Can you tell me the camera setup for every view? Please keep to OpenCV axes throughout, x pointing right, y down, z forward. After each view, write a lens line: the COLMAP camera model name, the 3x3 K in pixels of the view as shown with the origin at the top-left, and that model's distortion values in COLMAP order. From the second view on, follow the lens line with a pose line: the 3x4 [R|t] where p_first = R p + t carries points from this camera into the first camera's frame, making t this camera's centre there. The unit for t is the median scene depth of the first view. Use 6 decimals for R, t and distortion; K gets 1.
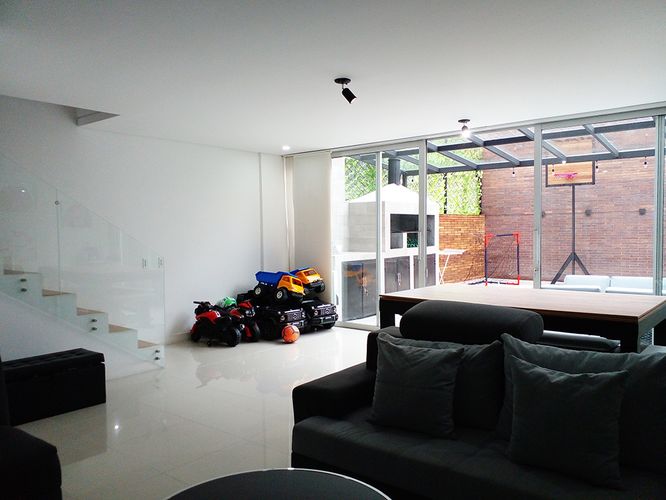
lens RADIAL K [[555.0, 0, 333.2], [0, 555.0, 271.5], [0, 0, 1]] dist [0.106022, -0.206753]
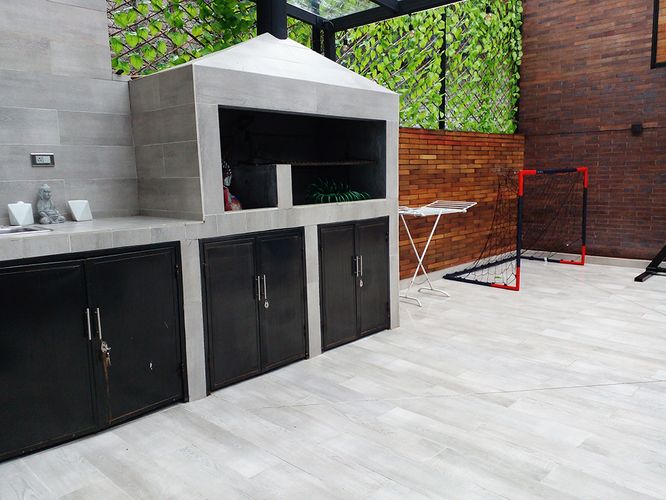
lens RADIAL K [[555.0, 0, 333.2], [0, 555.0, 271.5], [0, 0, 1]] dist [0.106022, -0.206753]
pose [[0.996940, 0.005252, -0.077991, 0.142295], [0.002847, 0.994638, 0.103378, -0.027849], [0.078115, -0.103284, 0.991580, 0.472893]]
